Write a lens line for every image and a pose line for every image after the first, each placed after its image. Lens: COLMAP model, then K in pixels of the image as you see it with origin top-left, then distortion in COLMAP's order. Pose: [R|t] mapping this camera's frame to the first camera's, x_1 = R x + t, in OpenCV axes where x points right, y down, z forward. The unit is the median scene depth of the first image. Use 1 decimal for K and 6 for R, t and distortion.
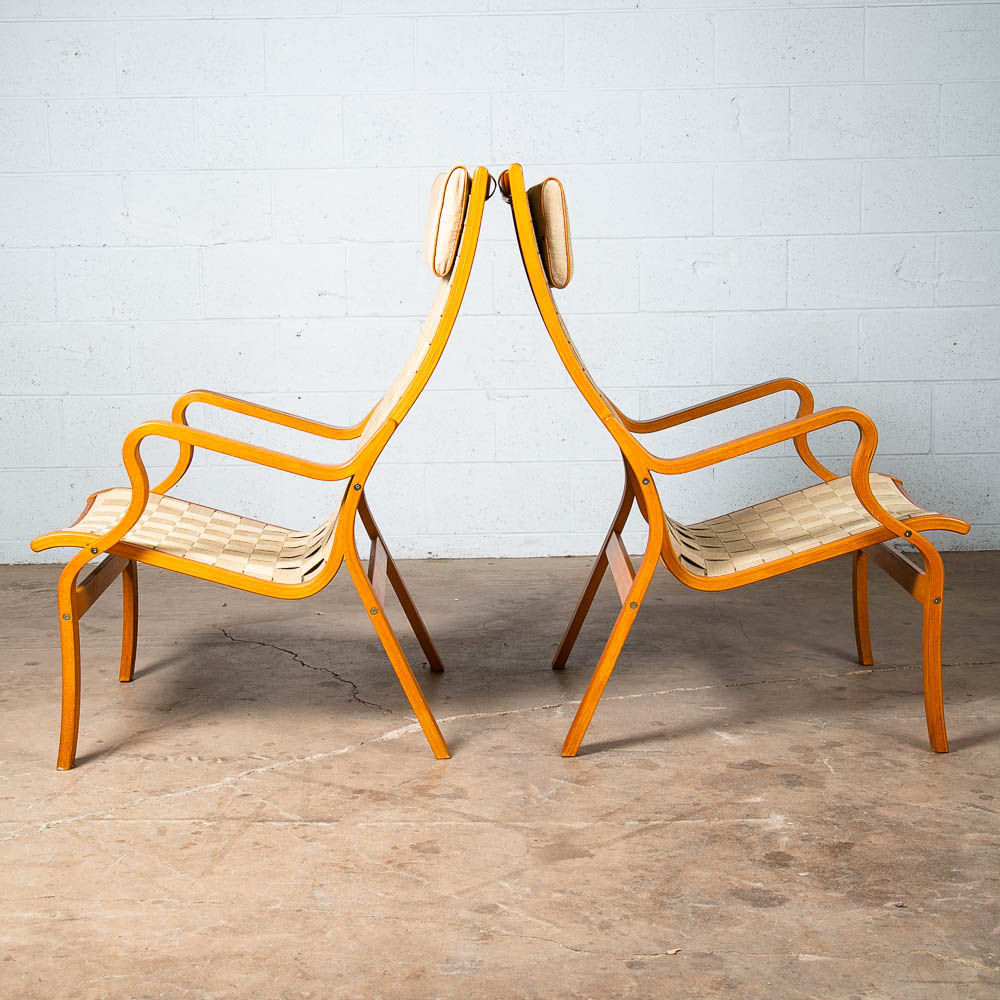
lens RADIAL K [[1583.9, 0, 496.2], [0, 1583.9, 500.6], [0, 0, 1]] dist [0.020964, 0.000000]
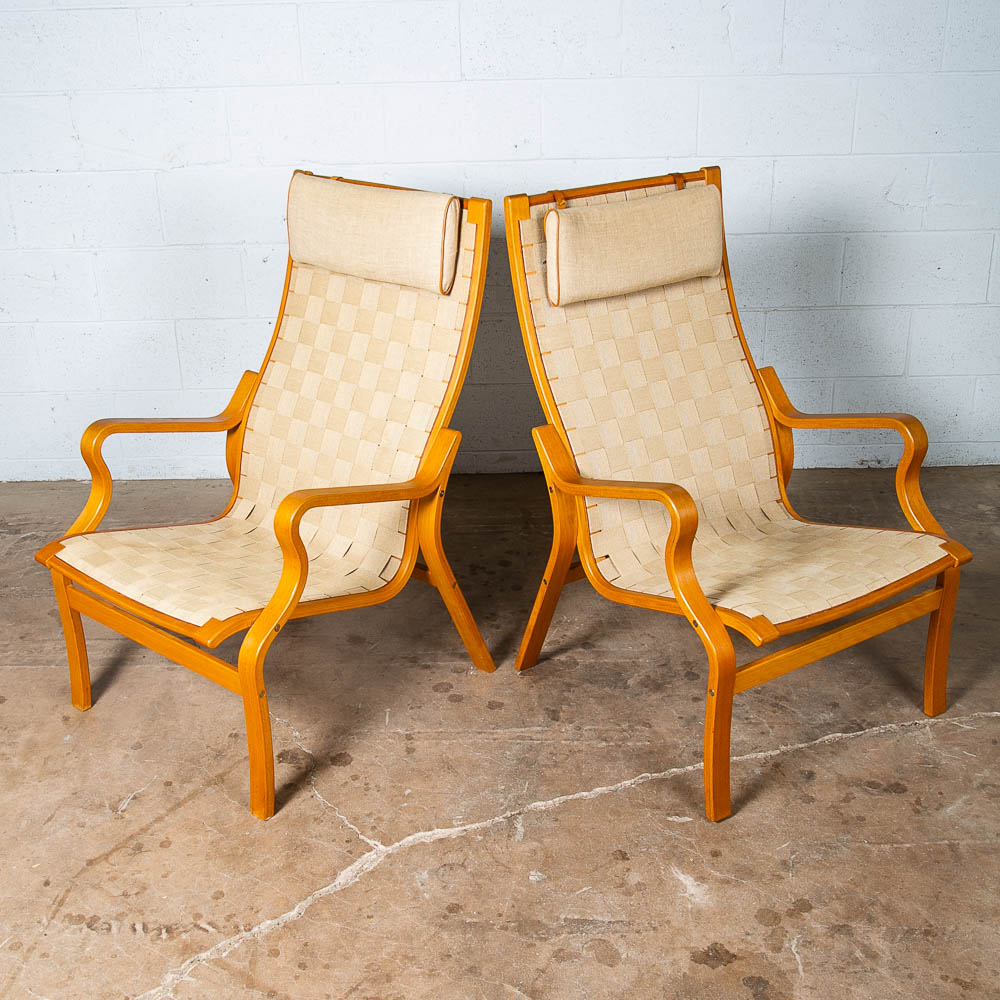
lens RADIAL K [[1285.5, 0, 495.5], [0, 1285.5, 535.2], [0, 0, 1]] dist [-0.048198, 0.000000]
pose [[0.999975, -0.005067, -0.004851, 0.034228], [0.006301, 0.952752, 0.303683, -0.320612], [0.003083, -0.303706, 0.952761, 0.357224]]
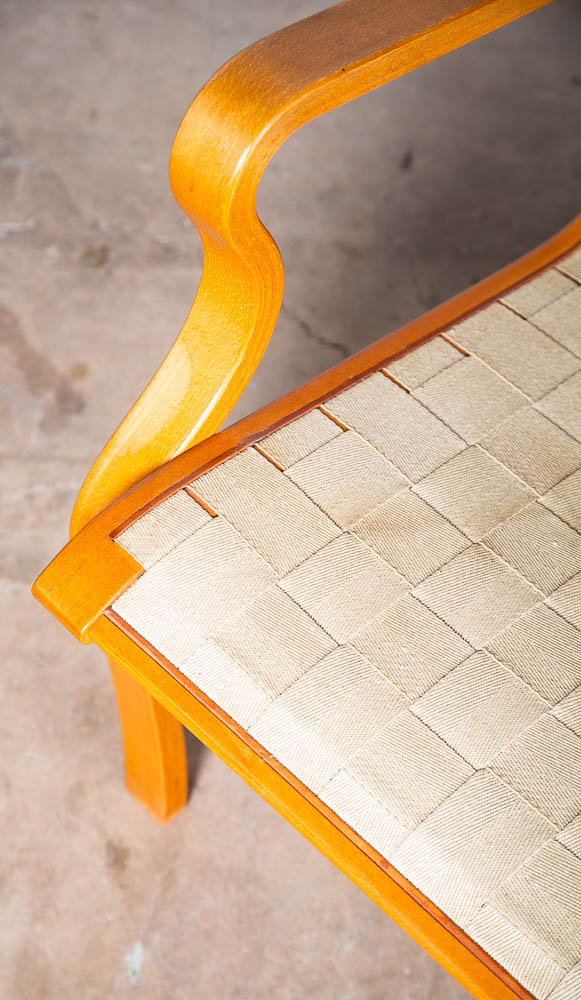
lens RADIAL K [[2103.2, 0, 287.2], [0, 2103.2, 500.7], [0, 0, 1]] dist [0.272692, 0.000000]
pose [[0.992222, 0.064667, -0.106365, -0.224240], [0.038239, 0.654819, 0.754818, -0.358362], [0.118461, -0.753014, 0.647253, 1.016710]]
